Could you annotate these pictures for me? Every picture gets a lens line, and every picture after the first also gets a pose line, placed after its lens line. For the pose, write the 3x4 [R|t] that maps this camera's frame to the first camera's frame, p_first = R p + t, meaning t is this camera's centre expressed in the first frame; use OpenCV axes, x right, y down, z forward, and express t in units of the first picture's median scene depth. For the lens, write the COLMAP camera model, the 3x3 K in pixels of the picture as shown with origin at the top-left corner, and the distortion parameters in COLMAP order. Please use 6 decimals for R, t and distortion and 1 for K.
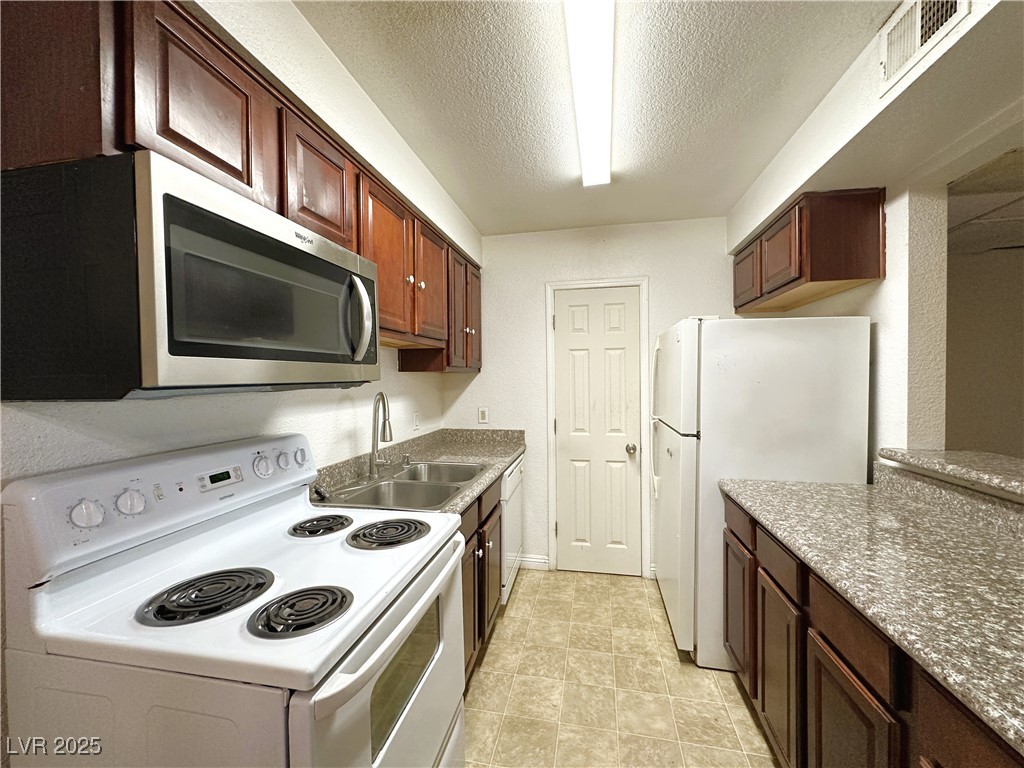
lens RADIAL K [[408.0, 0, 514.6], [0, 408.0, 381.7], [0, 0, 1]] dist [-0.001815, -0.000023]
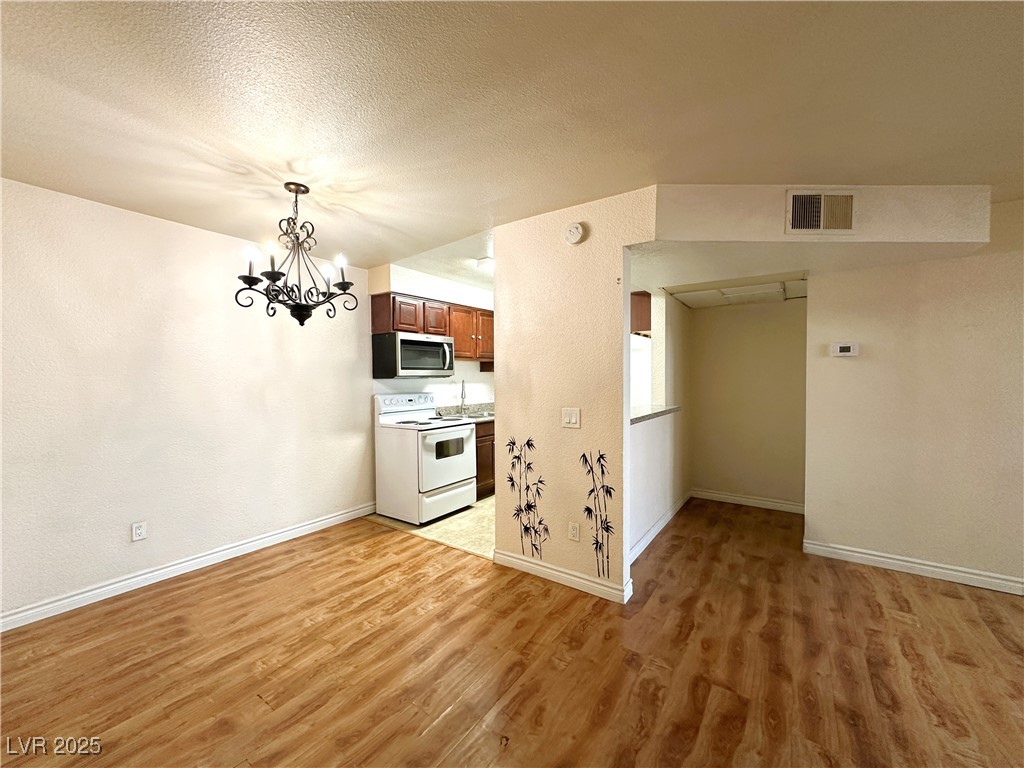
lens RADIAL K [[408.0, 0, 512.6], [0, 408.0, 383.7], [0, 0, 1]] dist [-0.001815, -0.000023]
pose [[0.915857, 0.010903, -0.401356, 0.973250], [-0.006421, 0.999901, 0.012510, 0.013394], [0.401453, -0.008880, 0.915837, -1.220712]]
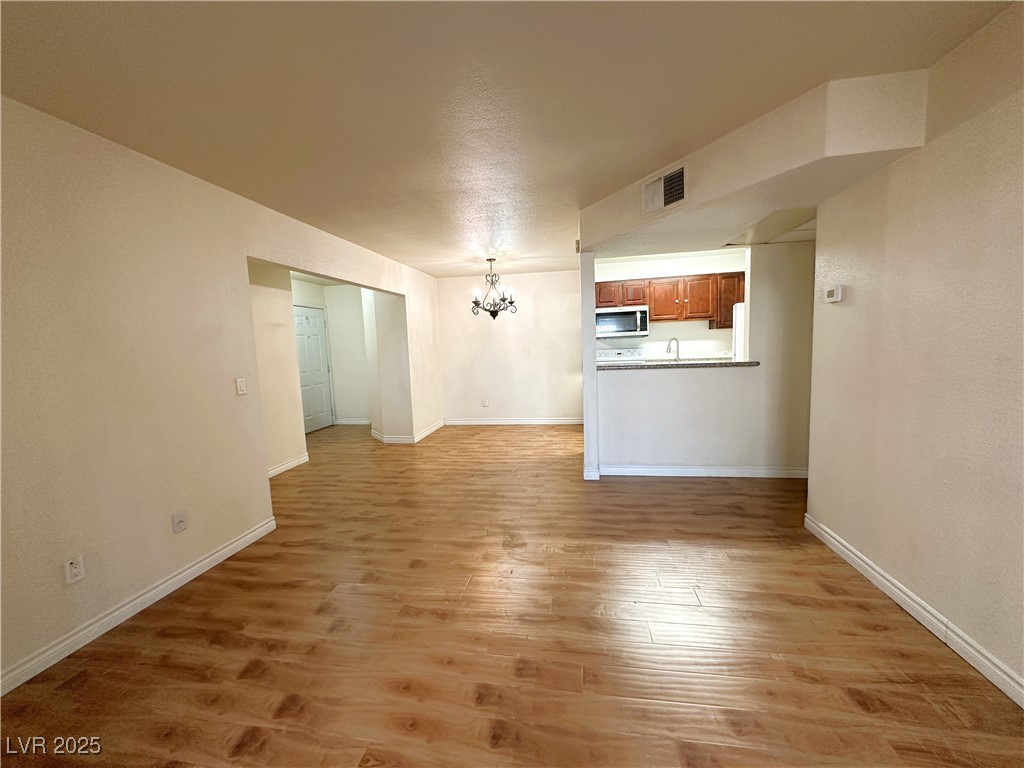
lens RADIAL K [[408.0, 0, 514.2], [0, 408.0, 386.3], [0, 0, 1]] dist [-0.001815, -0.000023]
pose [[0.030954, 0.110266, -0.993420, 2.738475], [0.031692, 0.993288, 0.111239, 0.008346], [0.999018, -0.034927, 0.027251, -0.334285]]
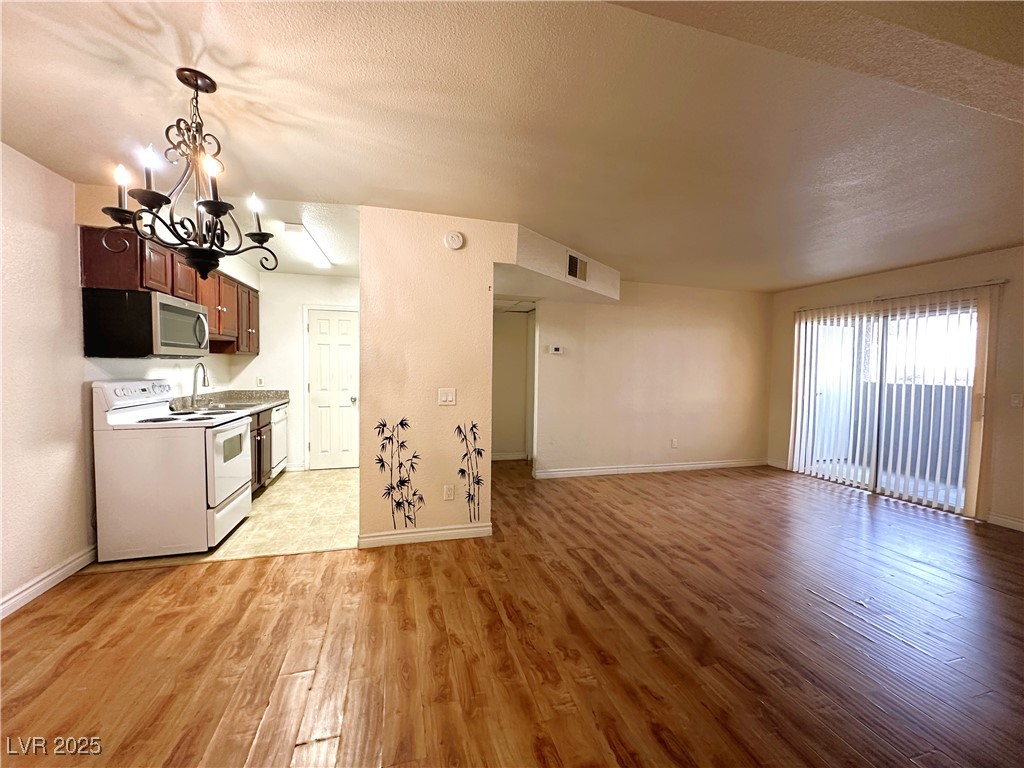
lens RADIAL K [[408.0, 0, 513.8], [0, 408.0, 383.7], [0, 0, 1]] dist [-0.001815, -0.000023]
pose [[0.887882, 0.004466, 0.460050, 0.113843], [-0.018603, 0.999484, 0.026200, 0.045153], [-0.459695, -0.031821, 0.887506, -1.430351]]
